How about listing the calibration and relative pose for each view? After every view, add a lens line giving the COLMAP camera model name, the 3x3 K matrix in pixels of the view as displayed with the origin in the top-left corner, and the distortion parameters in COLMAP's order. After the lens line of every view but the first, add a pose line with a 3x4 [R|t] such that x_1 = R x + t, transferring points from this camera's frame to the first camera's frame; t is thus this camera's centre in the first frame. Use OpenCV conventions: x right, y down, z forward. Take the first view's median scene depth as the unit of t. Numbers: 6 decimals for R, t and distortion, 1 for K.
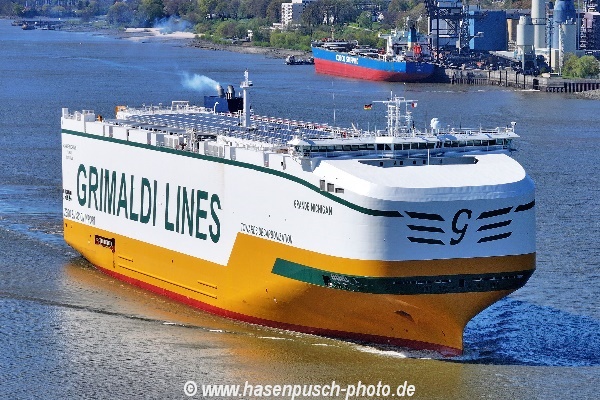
lens RADIAL K [[2866.1, 0, 300.0], [0, 2866.1, 200.0], [0, 0, 1]] dist [-0.087117, -3.865645]
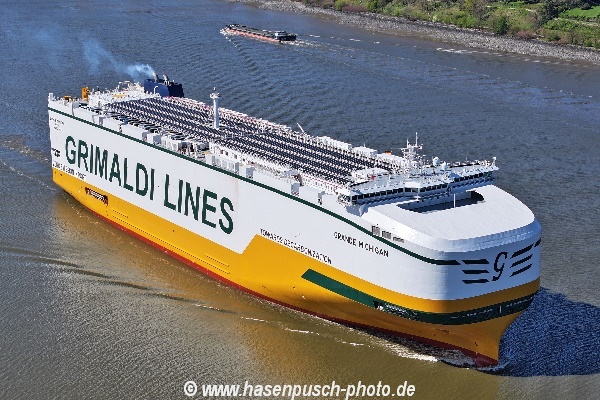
lens RADIAL K [[1175.6, 0, 300.0], [0, 1175.6, 200.0], [0, 0, 1]] dist [-0.063364, -0.188825]
pose [[0.969505, -0.065713, 0.236098, -0.133892], [0.025600, 0.985266, 0.169102, -0.098608], [-0.243732, -0.157901, 0.956902, 0.510756]]
